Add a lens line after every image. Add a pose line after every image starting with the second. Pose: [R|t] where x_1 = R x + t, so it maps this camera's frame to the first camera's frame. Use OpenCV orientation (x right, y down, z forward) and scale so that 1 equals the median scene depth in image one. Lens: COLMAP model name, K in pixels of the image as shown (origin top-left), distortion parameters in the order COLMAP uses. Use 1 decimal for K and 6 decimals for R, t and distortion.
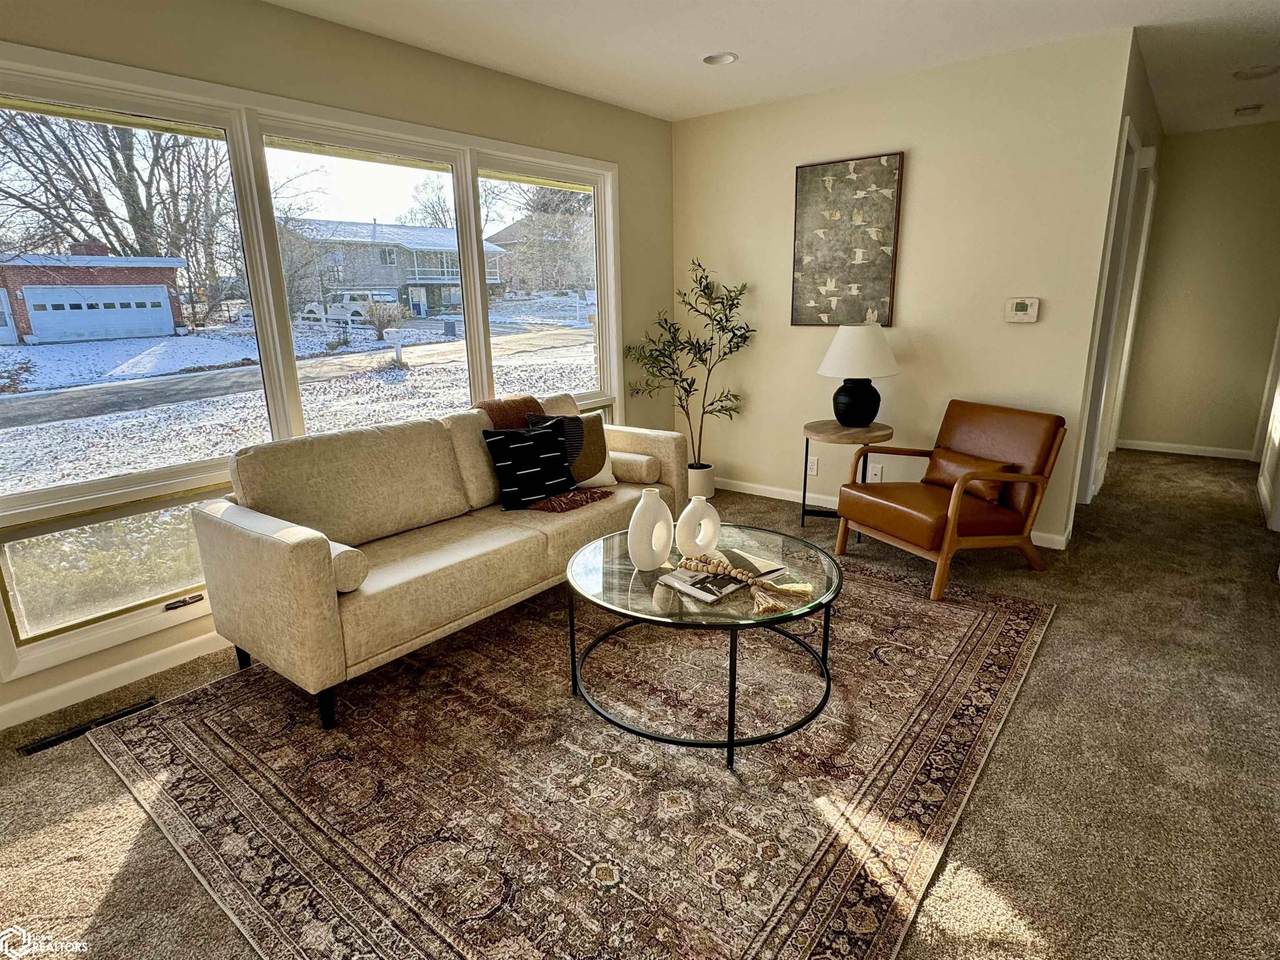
lens RADIAL K [[700.2, 0, 640.0], [0, 700.2, 480.0], [0, 0, 1]] dist [-0.000070, -0.000557]
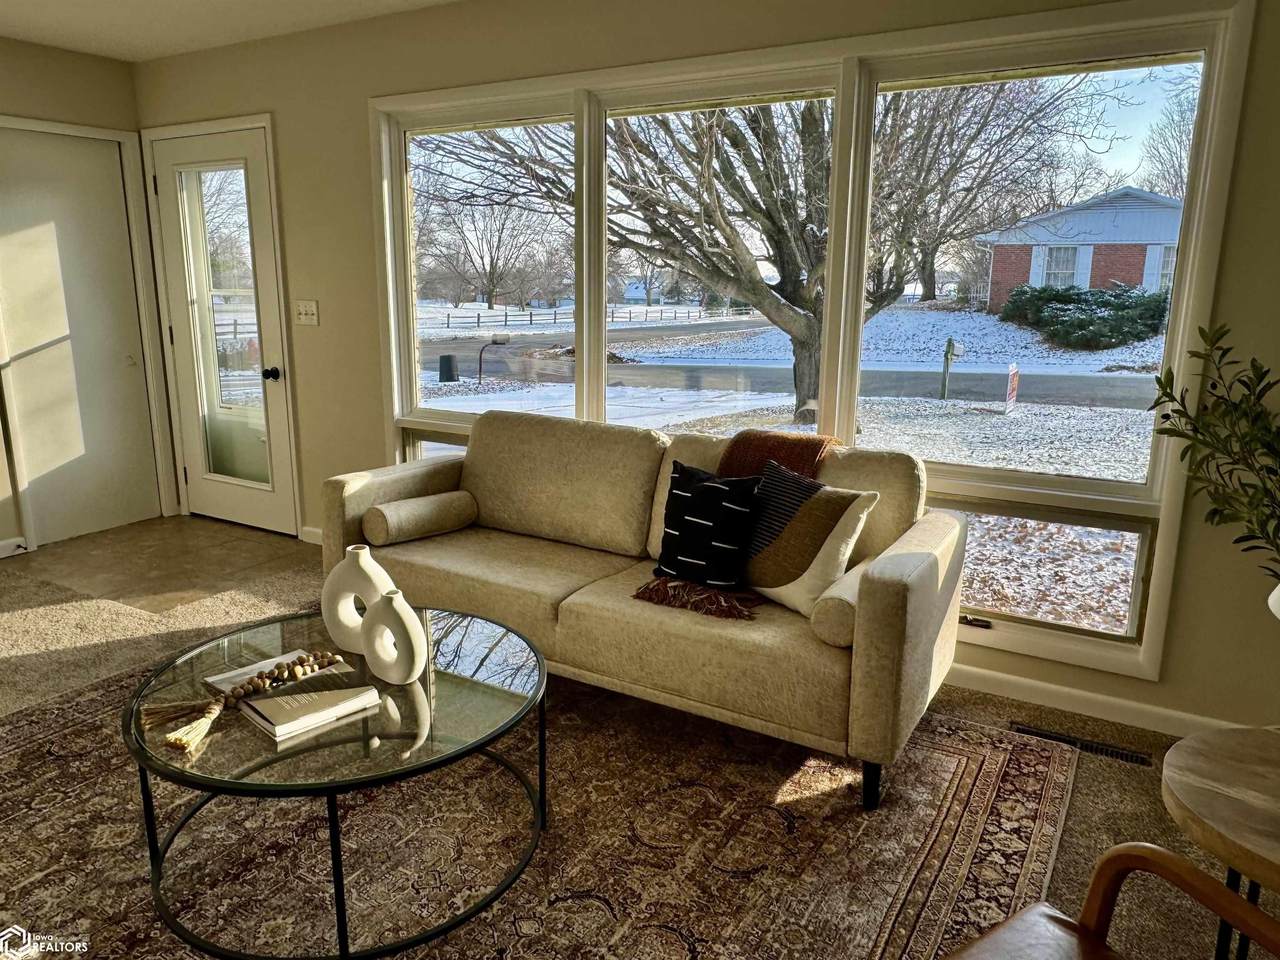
lens RADIAL K [[903.0, 0, 640.0], [0, 903.0, 480.0], [0, 0, 1]] dist [-0.003742, -0.002746]
pose [[0.125746, 0.242394, -0.961994, 0.591102], [-0.262196, 0.943331, 0.203418, -0.202332], [0.956787, 0.226652, 0.182175, 0.686892]]
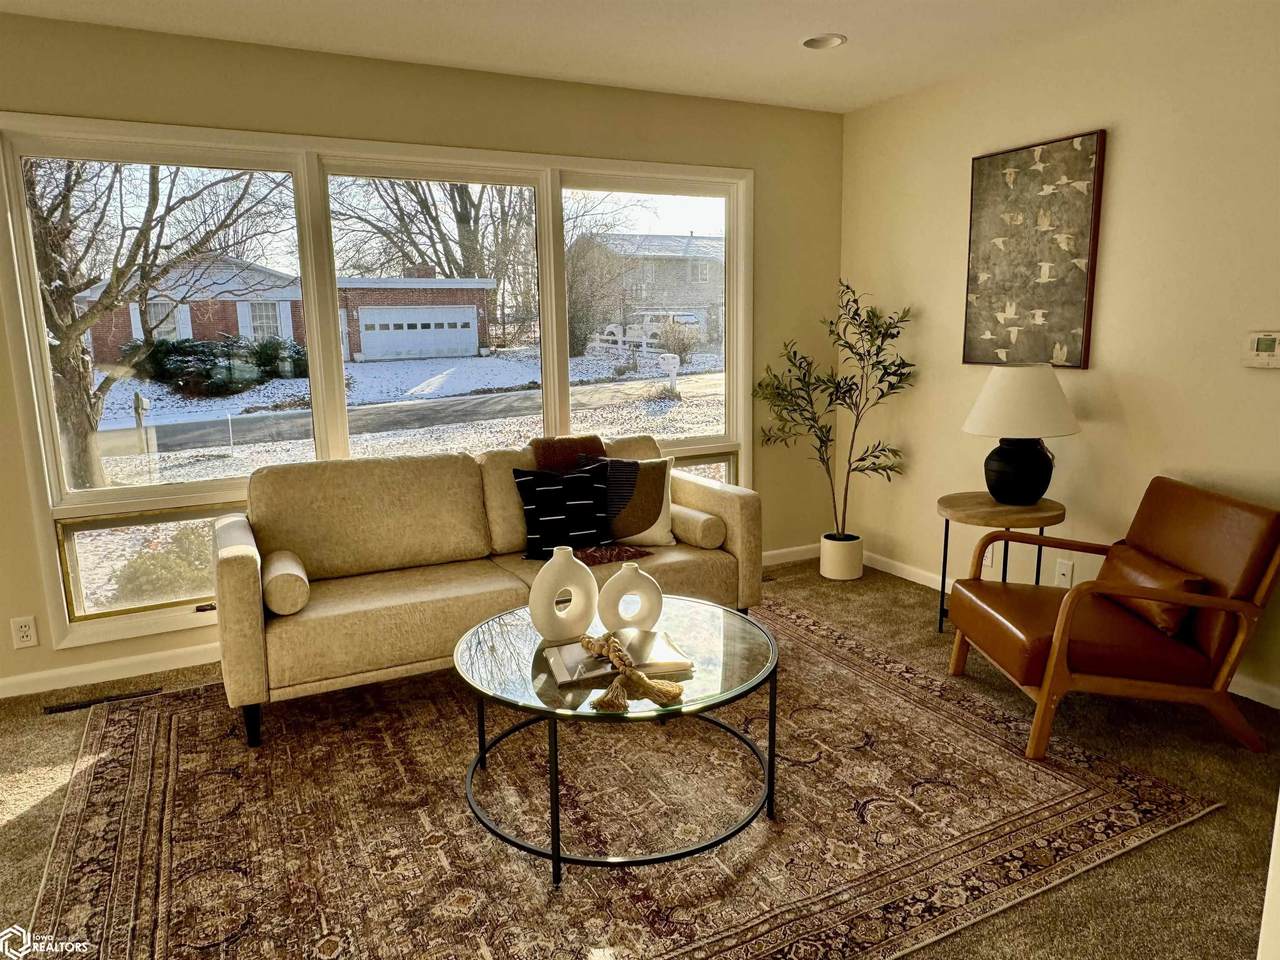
lens RADIAL K [[858.6, 0, 640.0], [0, 858.6, 480.0], [0, 0, 1]] dist [0.000532, -0.000417]
pose [[0.910462, 0.079025, -0.405973, 0.331795], [-0.106494, 0.993272, -0.045485, -0.019845], [0.399647, 0.084646, 0.912753, 0.033327]]
